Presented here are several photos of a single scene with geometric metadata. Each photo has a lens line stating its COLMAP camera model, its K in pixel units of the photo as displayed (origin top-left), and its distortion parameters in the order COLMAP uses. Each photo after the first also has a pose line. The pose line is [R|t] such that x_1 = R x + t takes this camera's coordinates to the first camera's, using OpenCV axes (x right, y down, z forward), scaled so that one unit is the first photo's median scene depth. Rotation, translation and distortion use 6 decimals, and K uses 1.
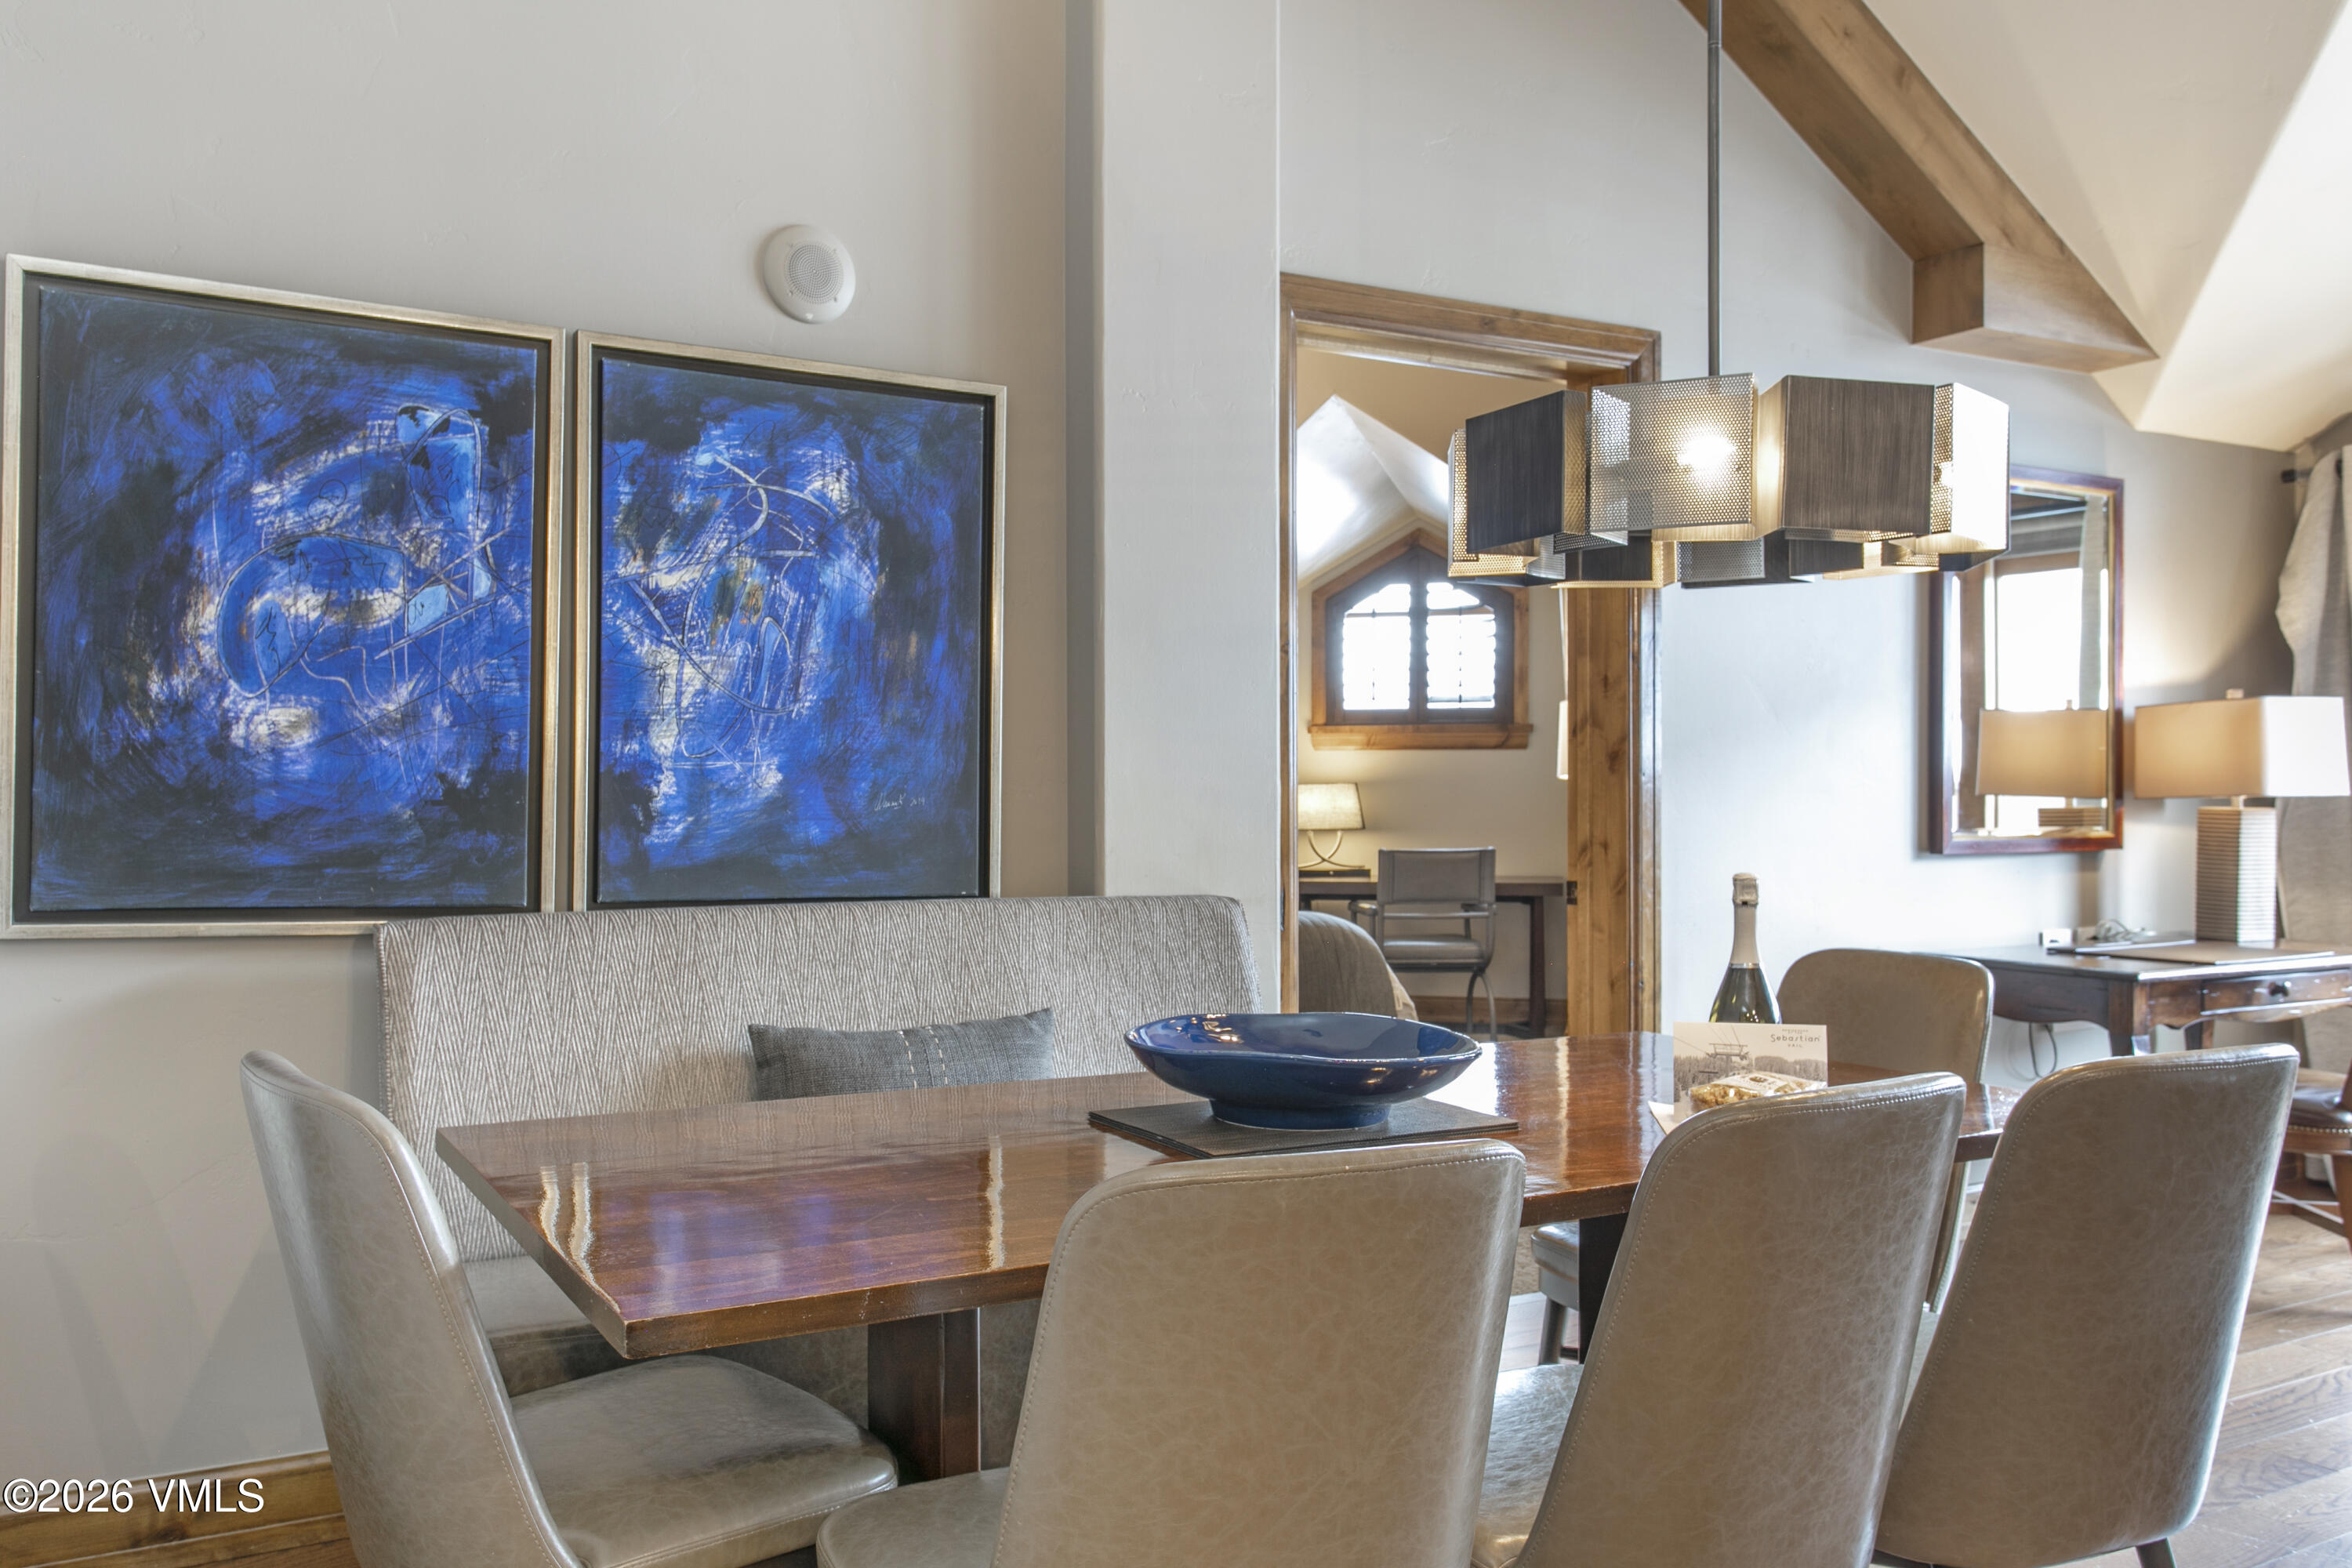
lens RADIAL K [[1783.3, 0, 1164.0], [0, 1783.3, 779.3], [0, 0, 1]] dist [0.003285, 0.000503]
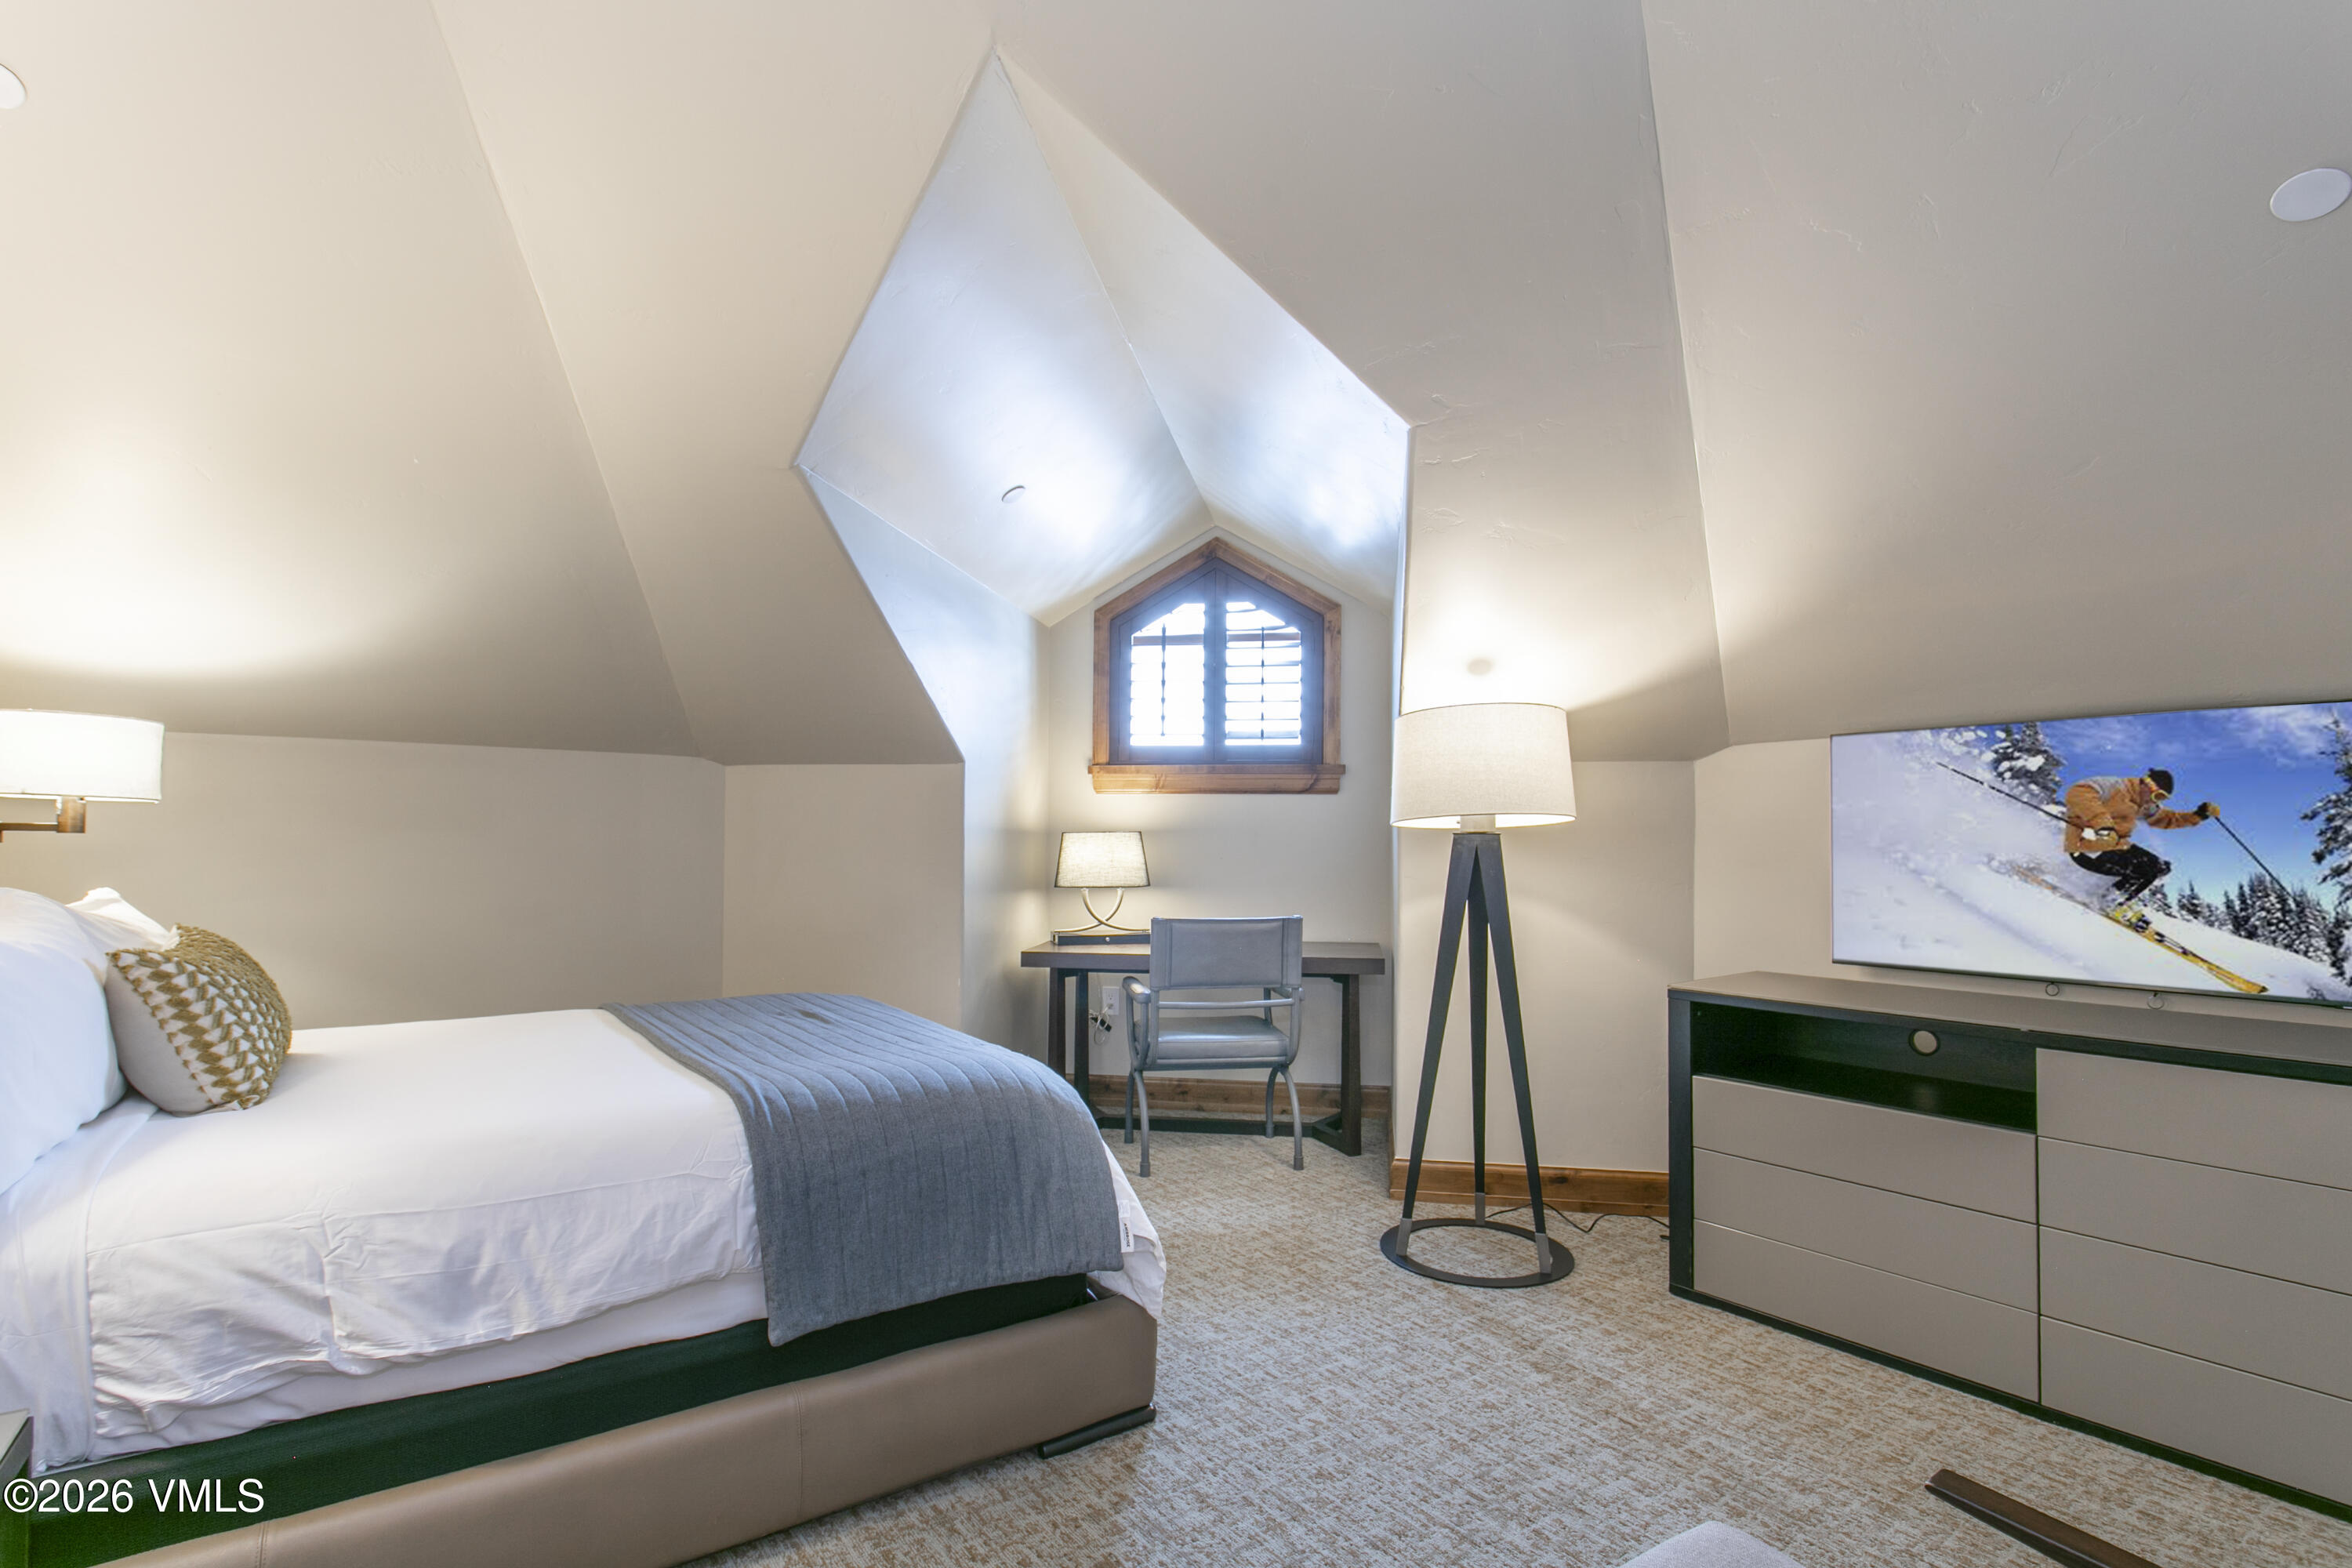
lens RADIAL K [[1135.7, 0, 1181.6], [0, 1135.7, 788.8], [0, 0, 1]] dist [0.002472, 0.000576]
pose [[0.996573, 0.011931, 0.081854, 0.082213], [-0.008796, 0.999218, -0.038555, 0.002489], [-0.082250, 0.037703, 0.995898, 0.455269]]
